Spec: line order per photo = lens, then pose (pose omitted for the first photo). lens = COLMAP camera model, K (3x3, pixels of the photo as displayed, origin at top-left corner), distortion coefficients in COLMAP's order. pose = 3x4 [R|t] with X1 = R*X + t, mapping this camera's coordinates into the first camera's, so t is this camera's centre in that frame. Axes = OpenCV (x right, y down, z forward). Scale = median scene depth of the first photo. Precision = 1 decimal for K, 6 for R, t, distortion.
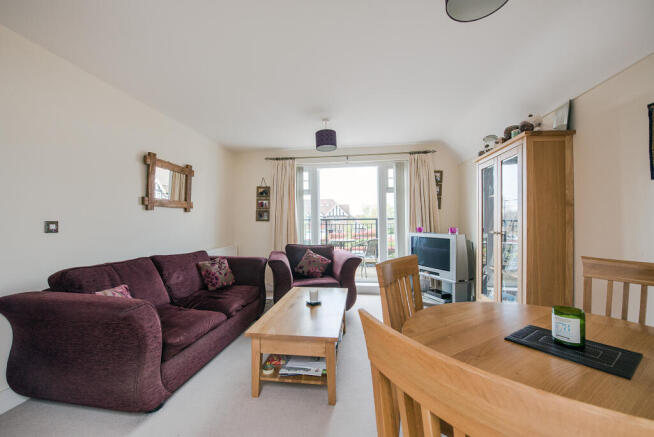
lens RADIAL K [[264.0, 0, 325.0], [0, 264.0, 221.0], [0, 0, 1]] dist [0.000405, 0.000014]
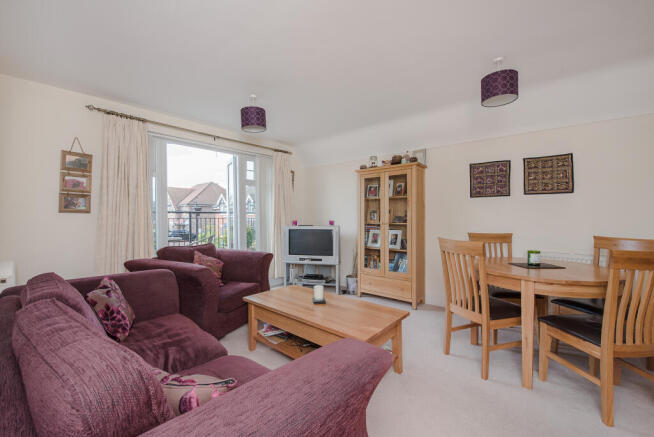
lens RADIAL K [[279.3, 0, 328.6], [0, 279.3, 220.0], [0, 0, 1]] dist [0.001993, 0.000095]
pose [[0.541009, -0.002444, 0.841013, -0.451394], [-0.012227, 0.999867, 0.010771, 0.003254], [-0.840928, -0.016110, 0.540908, 0.205243]]
